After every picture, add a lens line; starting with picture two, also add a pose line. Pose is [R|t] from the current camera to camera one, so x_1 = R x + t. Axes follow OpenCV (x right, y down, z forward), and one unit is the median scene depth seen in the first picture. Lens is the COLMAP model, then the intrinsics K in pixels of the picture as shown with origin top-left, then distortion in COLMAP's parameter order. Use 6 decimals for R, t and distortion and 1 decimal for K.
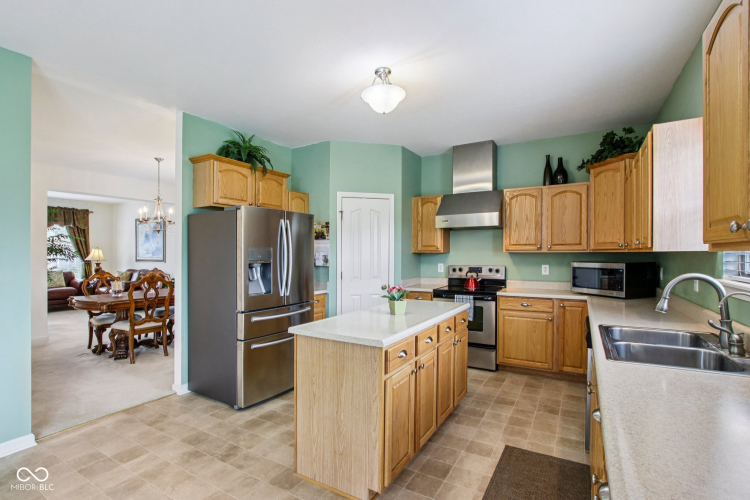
lens RADIAL K [[363.0, 0, 374.8], [0, 363.0, 252.0], [0, 0, 1]] dist [-0.001794, -0.000092]
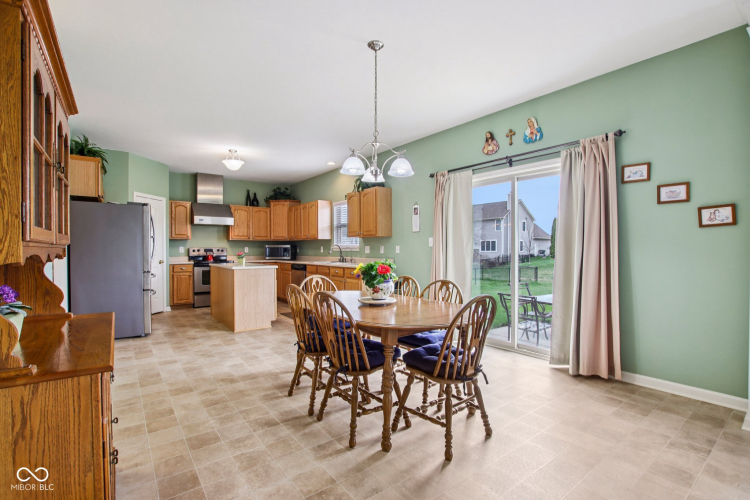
lens RADIAL K [[363.0, 0, 373.5], [0, 363.0, 254.4], [0, 0, 1]] dist [-0.001794, -0.000092]
pose [[0.385864, -0.005360, 0.922540, -1.058532], [-0.002674, 0.999972, 0.006928, 0.059704], [-0.922552, -0.005140, 0.385839, -0.363858]]
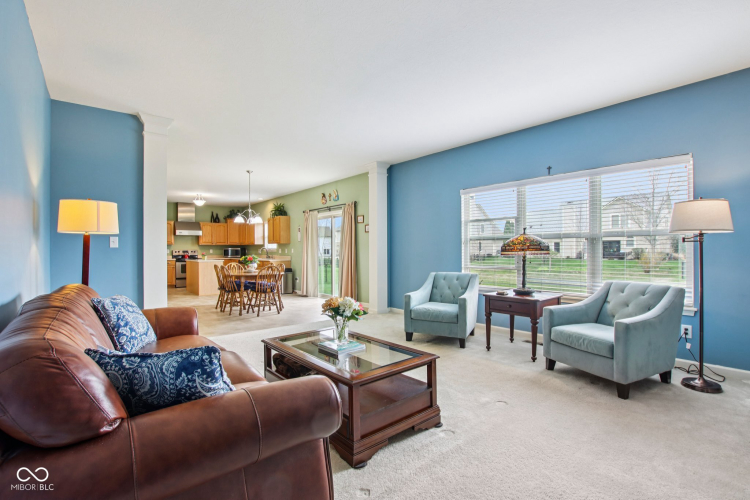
lens RADIAL K [[363.0, 0, 375.5], [0, 363.0, 251.6], [0, 0, 1]] dist [-0.001794, -0.000092]
pose [[0.344814, 0.002337, 0.938668, -1.836056], [0.001607, 0.999994, -0.003080, 0.064471], [-0.938670, 0.002570, 0.344808, -1.256969]]
